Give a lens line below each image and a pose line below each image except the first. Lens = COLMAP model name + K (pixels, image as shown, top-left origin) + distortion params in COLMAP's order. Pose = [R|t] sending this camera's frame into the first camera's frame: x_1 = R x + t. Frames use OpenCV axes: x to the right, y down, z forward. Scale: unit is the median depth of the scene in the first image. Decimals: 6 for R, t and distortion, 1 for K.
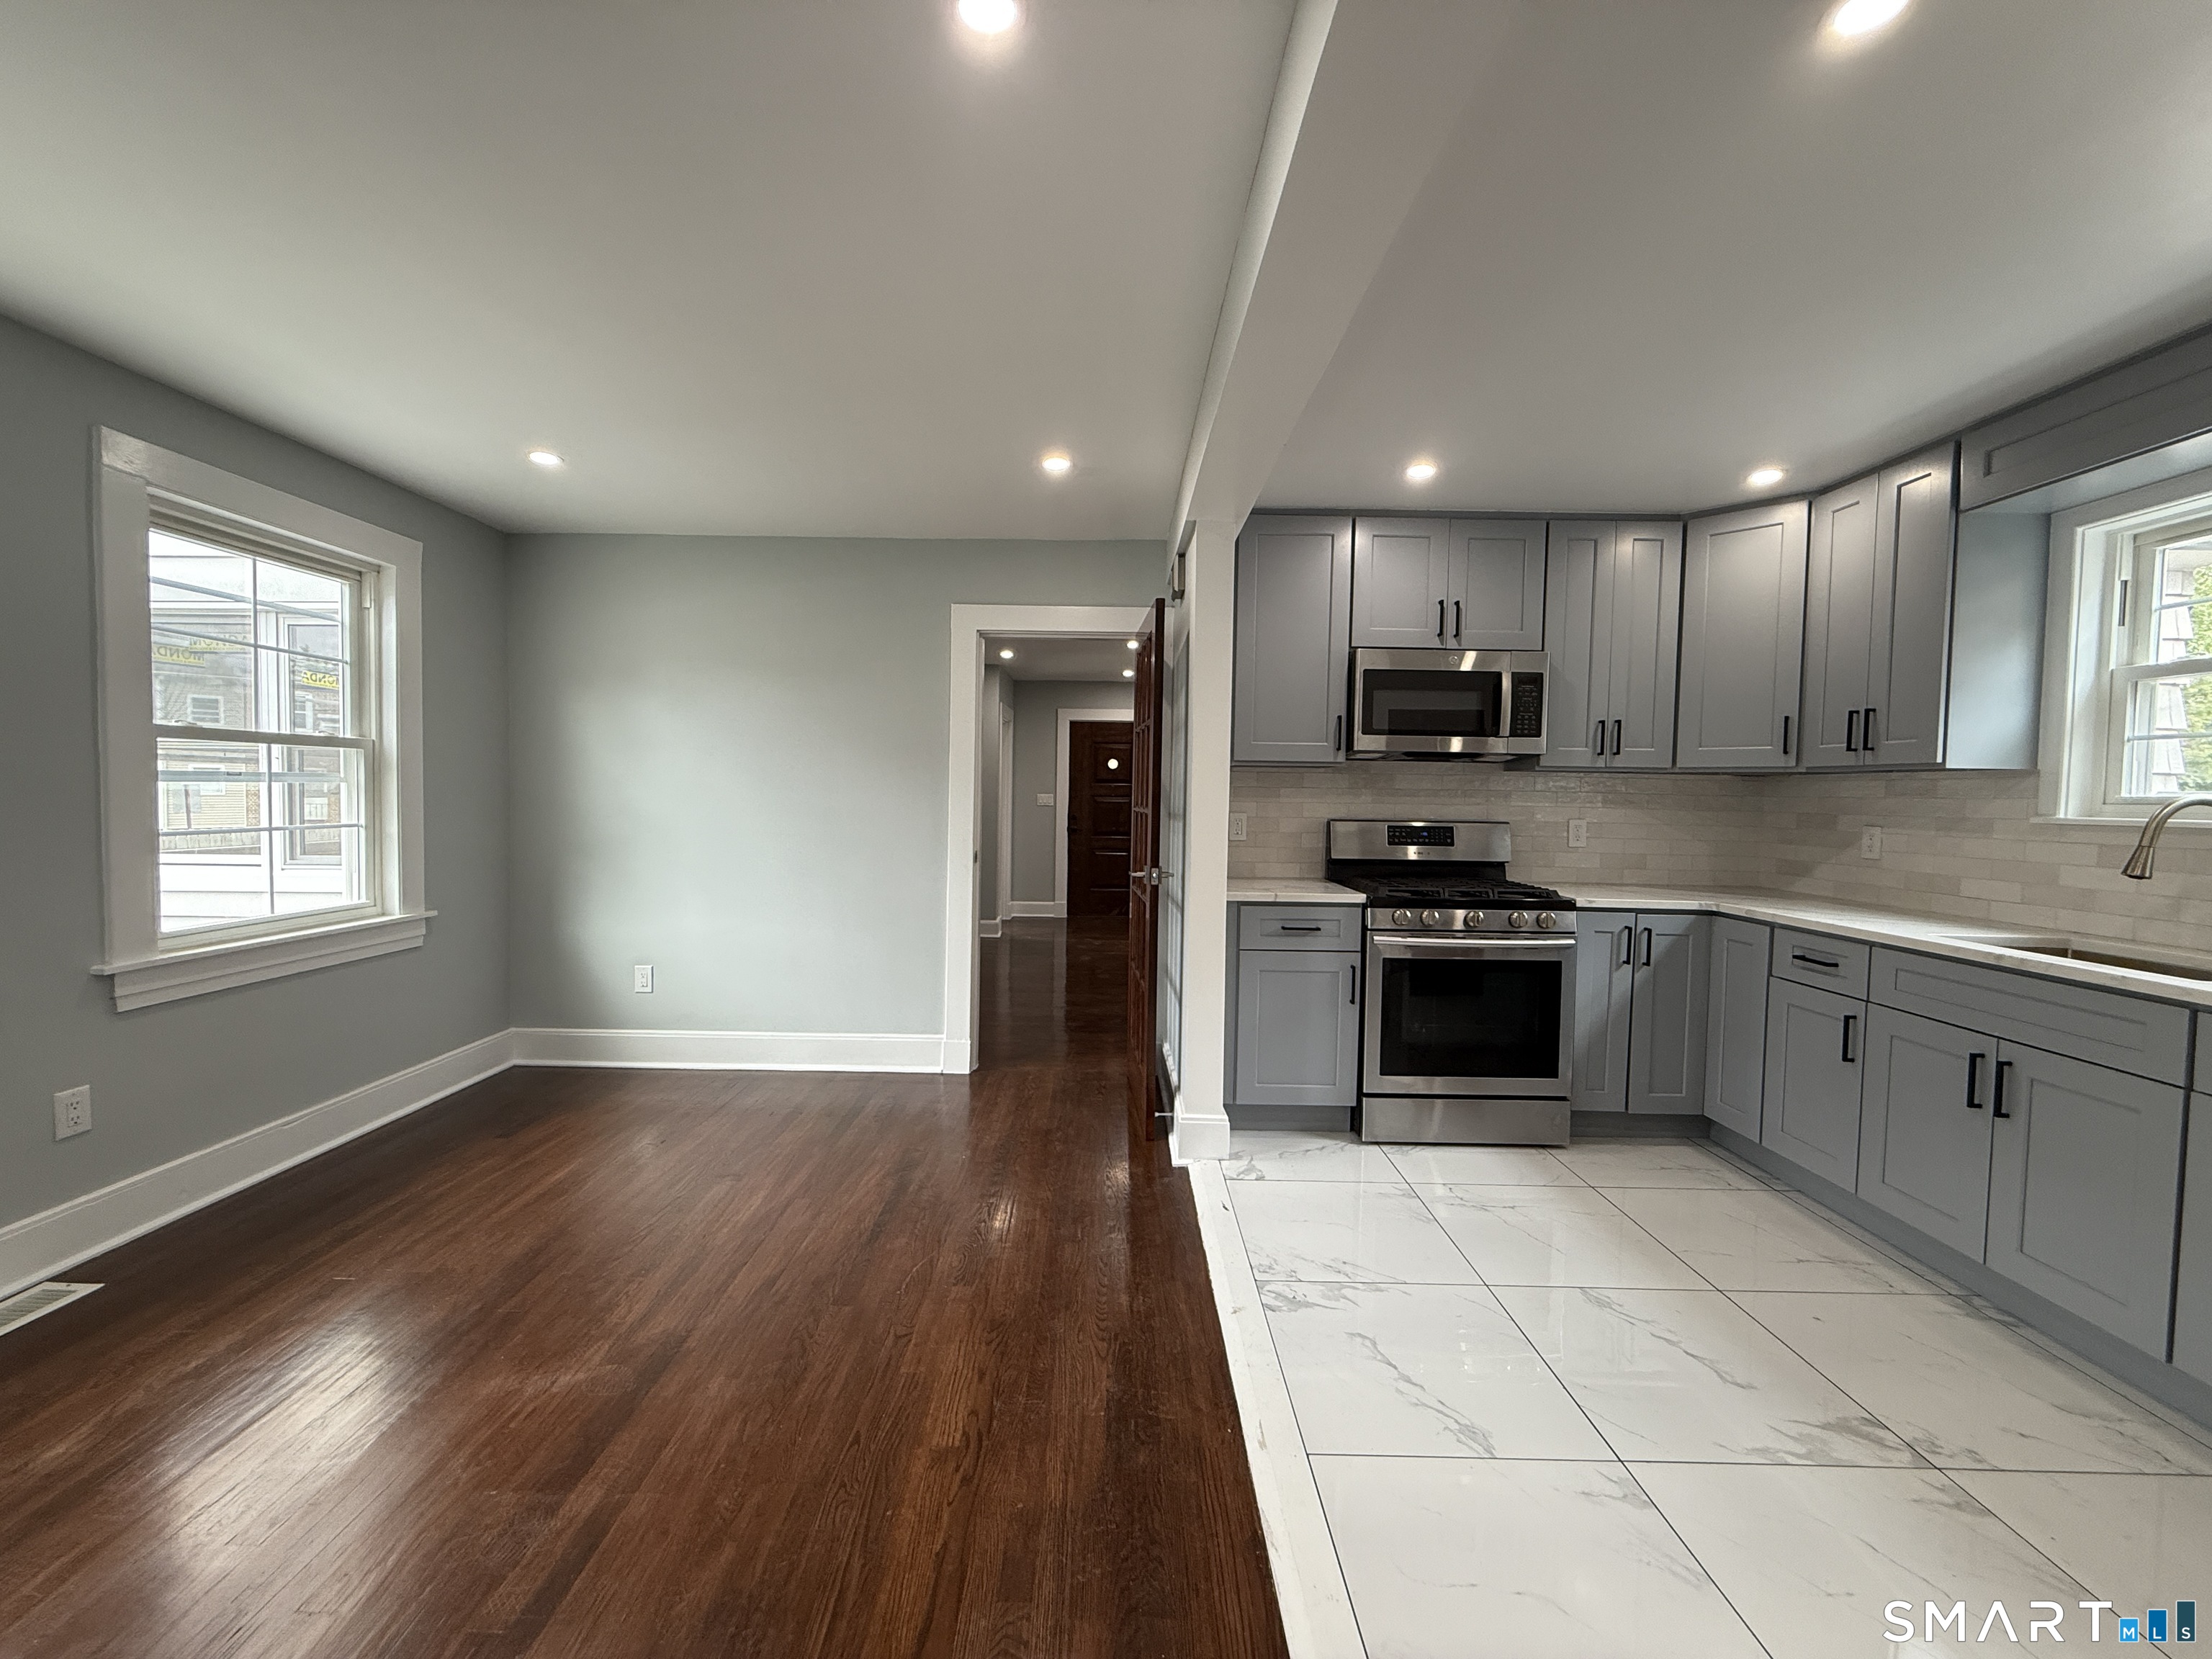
lens RADIAL K [[878.8, 0, 1102.6], [0, 878.8, 829.4], [0, 0, 1]] dist [0.000884, -0.000097]
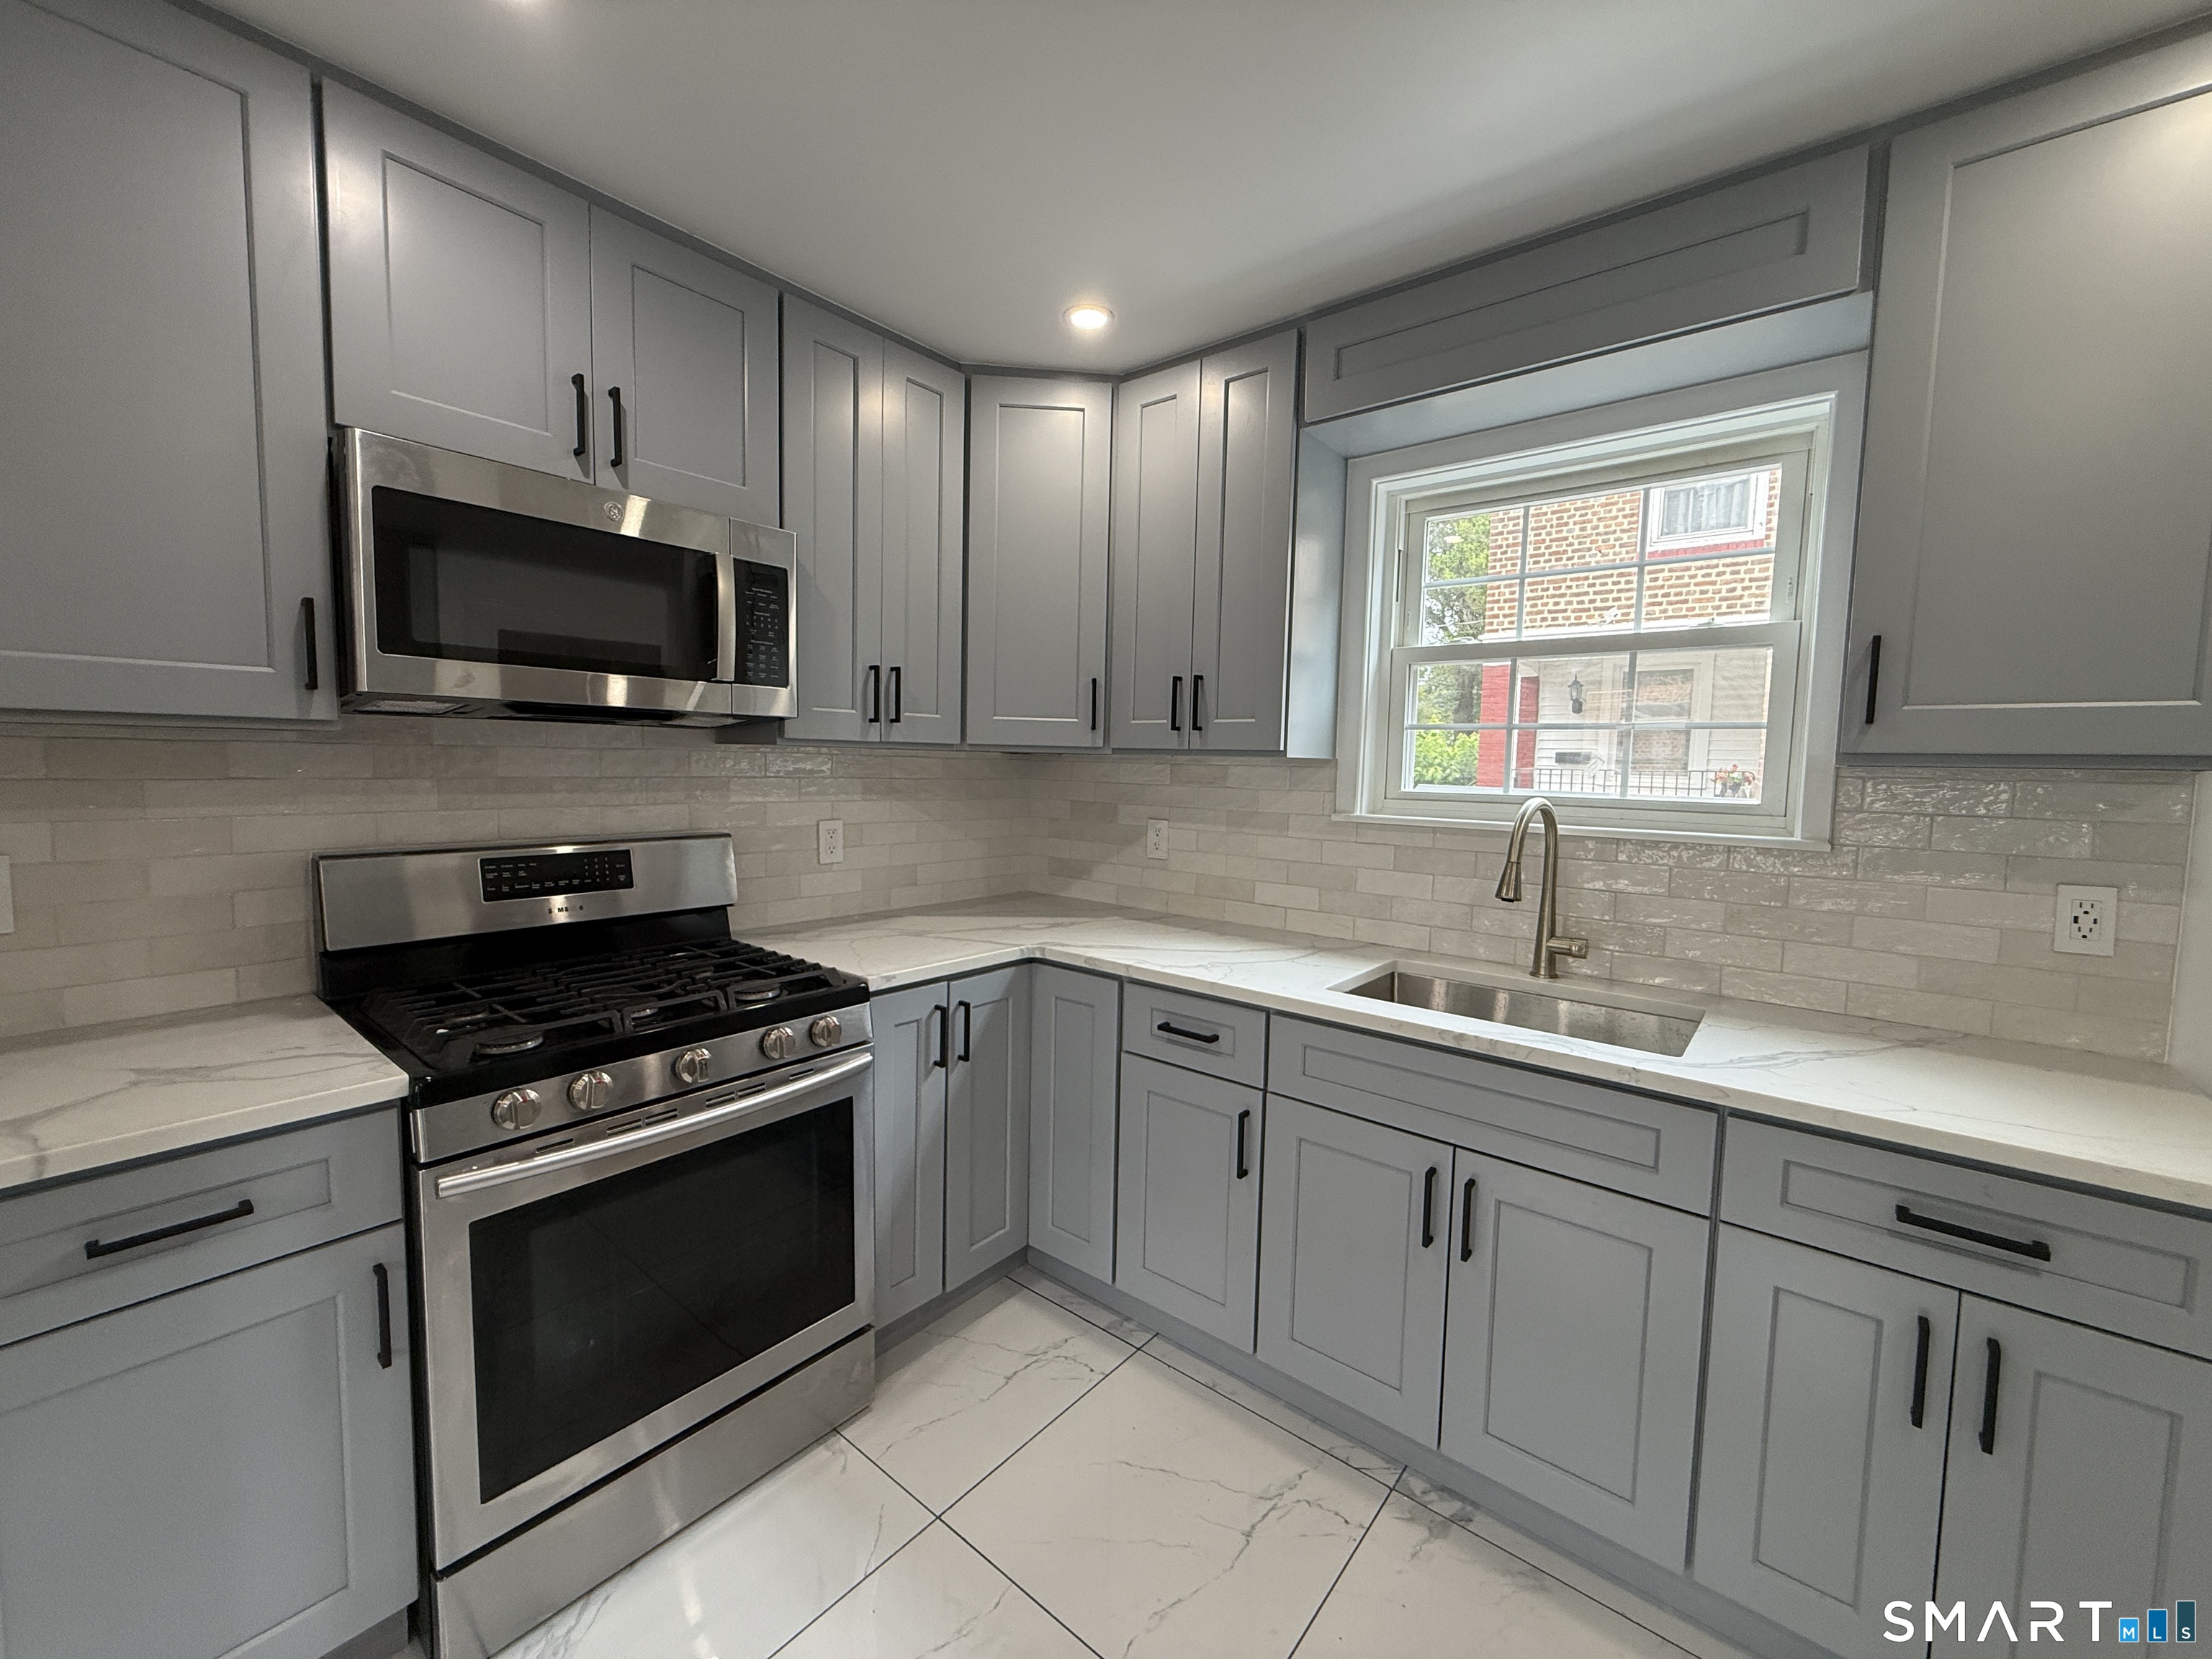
lens RADIAL K [[878.8, 0, 1098.4], [0, 878.8, 827.8], [0, 0, 1]] dist [0.000884, -0.000097]
pose [[0.632149, -0.062917, 0.772288, 0.202062], [0.020947, 0.997721, 0.064137, -0.051186], [-0.774564, -0.024367, 0.632026, 0.531043]]
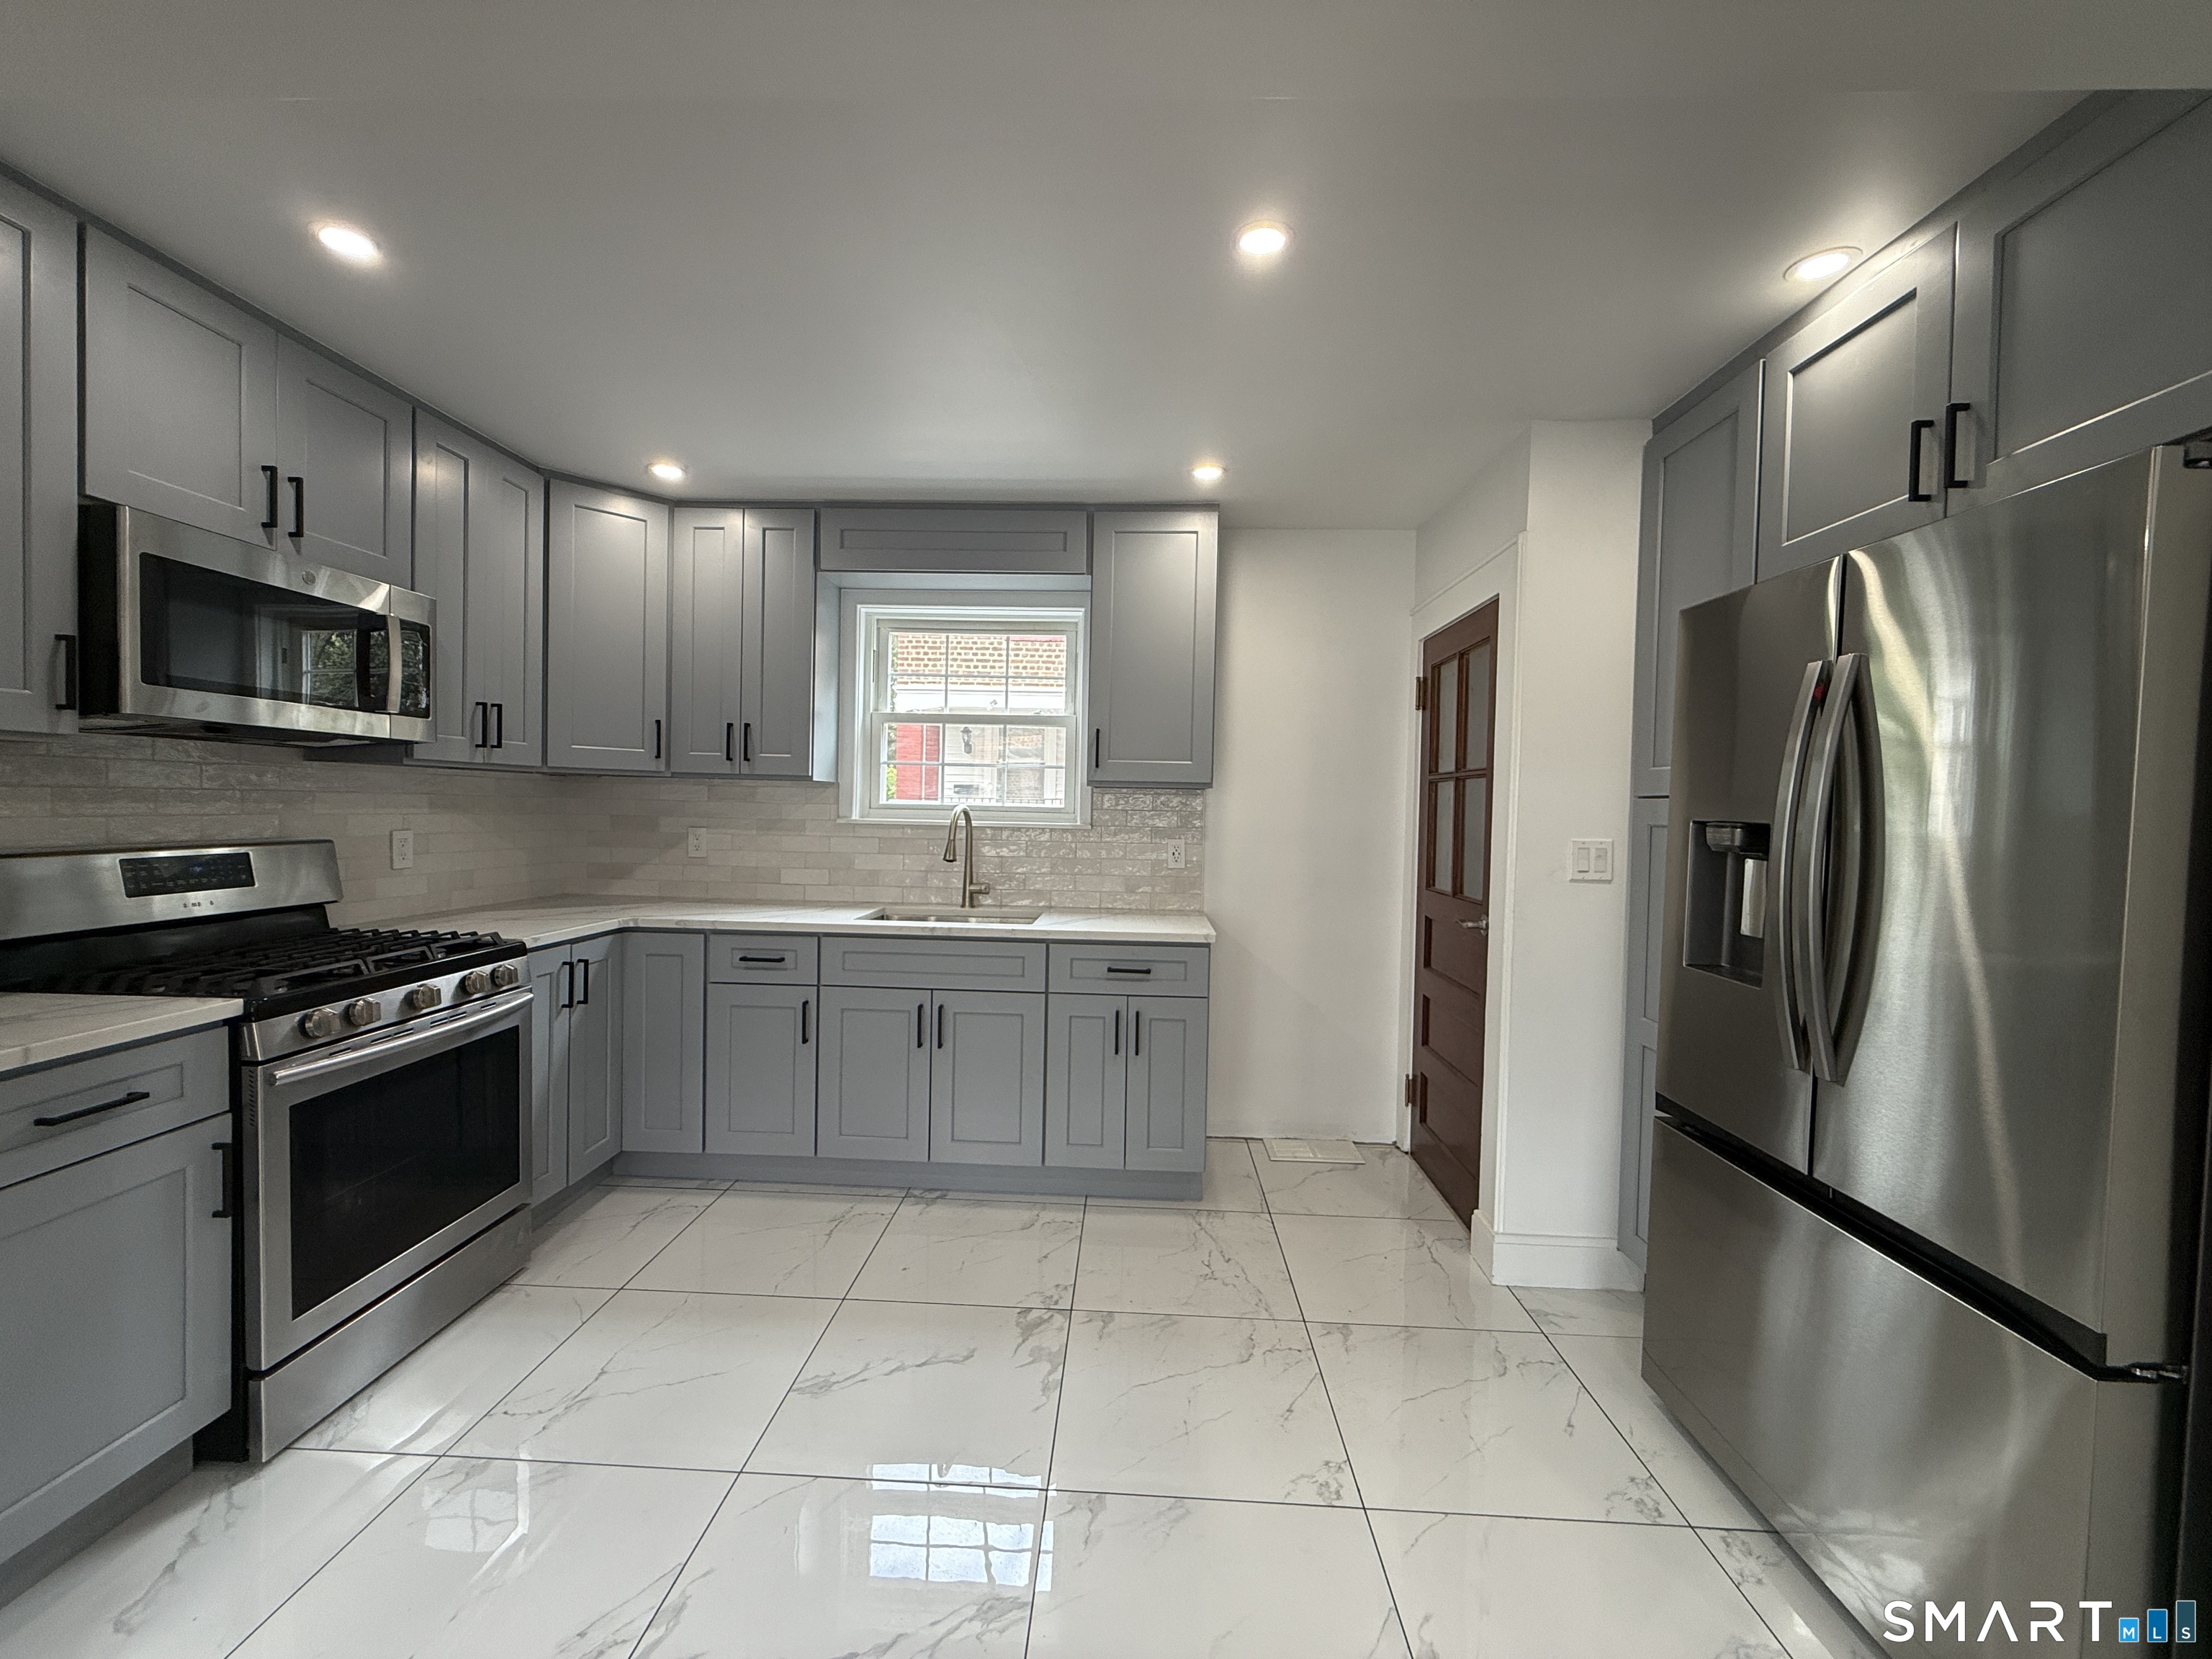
lens RADIAL K [[878.8, 0, 1100.2], [0, 878.8, 830.5], [0, 0, 1]] dist [0.000884, -0.000097]
pose [[0.036313, -0.045046, 0.998325, -0.198468], [0.017743, 0.998855, 0.044425, -0.040011], [-0.999183, 0.016100, 0.037071, 0.472480]]
